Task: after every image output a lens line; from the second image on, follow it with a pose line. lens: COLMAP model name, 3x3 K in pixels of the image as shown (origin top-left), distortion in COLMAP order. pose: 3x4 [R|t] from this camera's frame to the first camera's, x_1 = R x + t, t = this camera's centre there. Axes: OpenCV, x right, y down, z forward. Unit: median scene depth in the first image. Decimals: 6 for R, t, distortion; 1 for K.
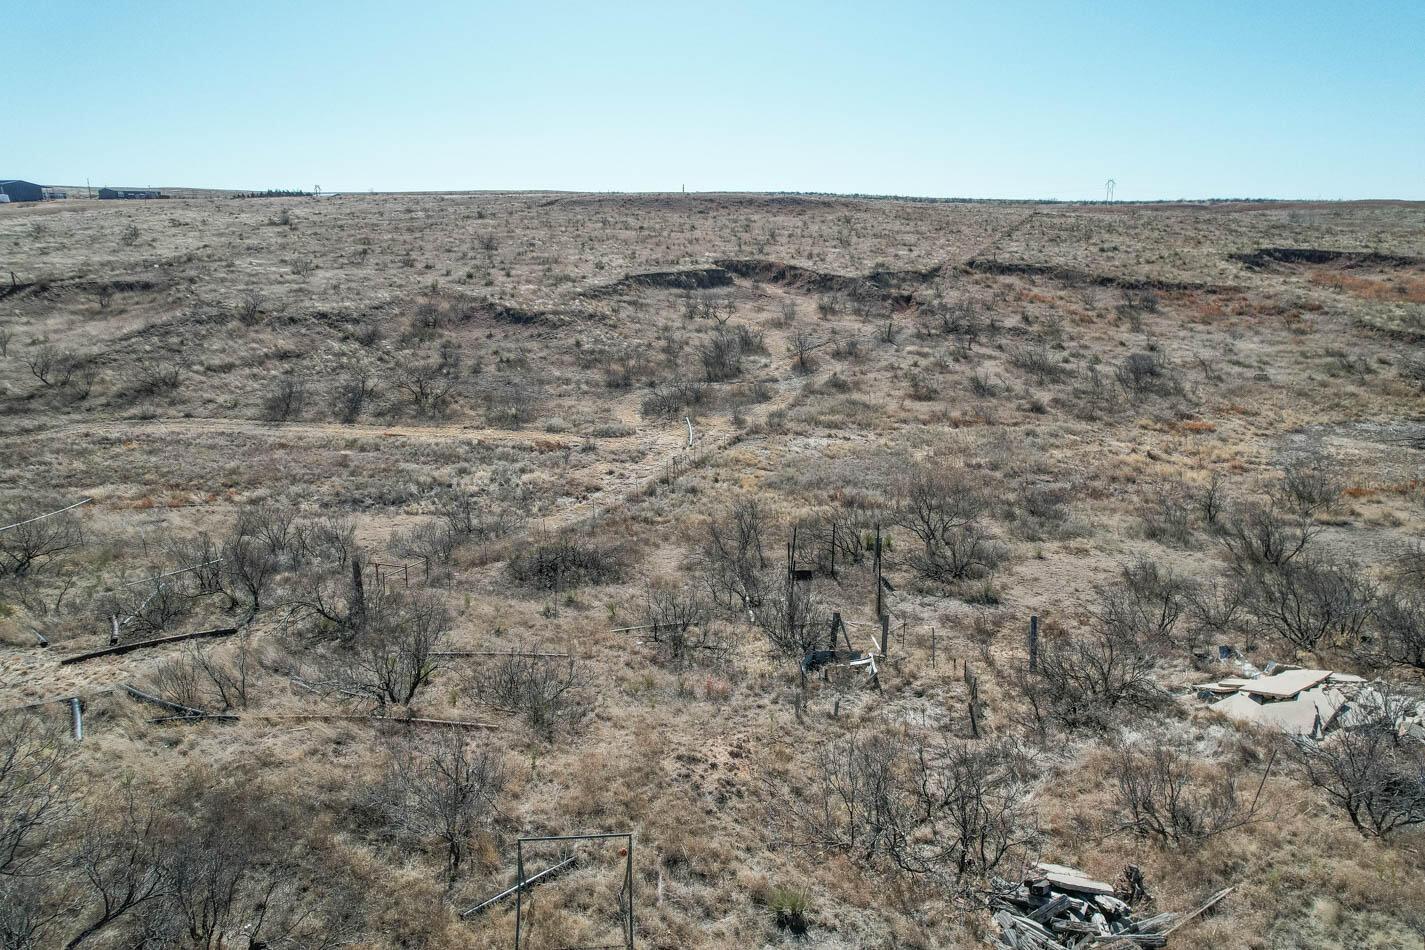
lens RADIAL K [[912.0, 0, 715.4], [0, 912.0, 489.6], [0, 0, 1]] dist [-0.079166, 0.069789]
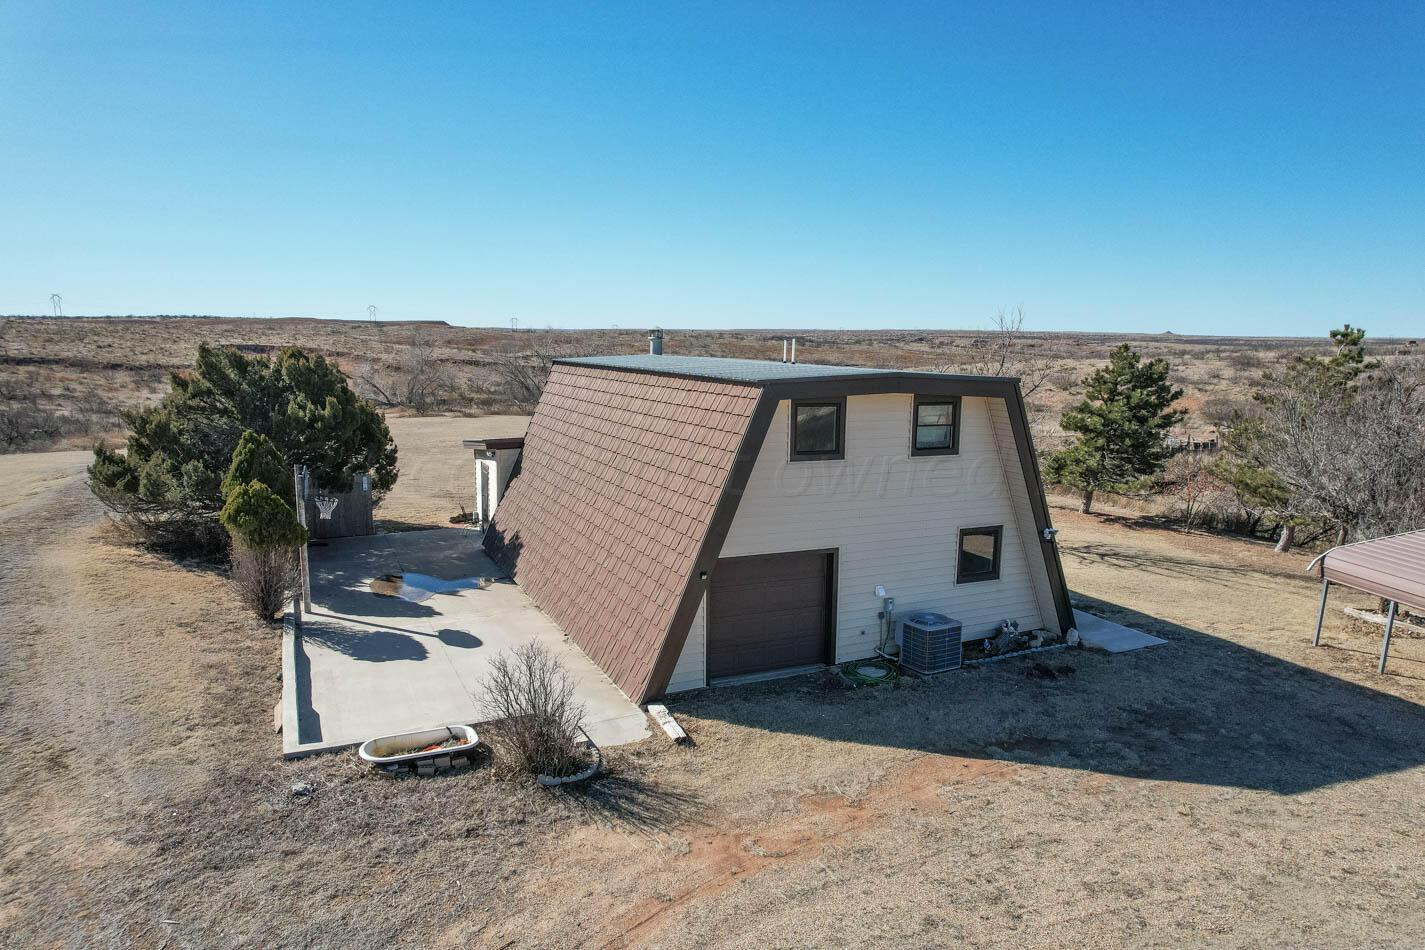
lens RADIAL K [[912.0, 0, 718.7], [0, 912.0, 473.8], [0, 0, 1]] dist [-0.079166, 0.069789]
pose [[0.503560, -0.127261, 0.854536, -0.361956], [0.246975, 0.969021, -0.001227, 0.197595], [-0.827907, 0.211666, 0.519391, -0.544593]]
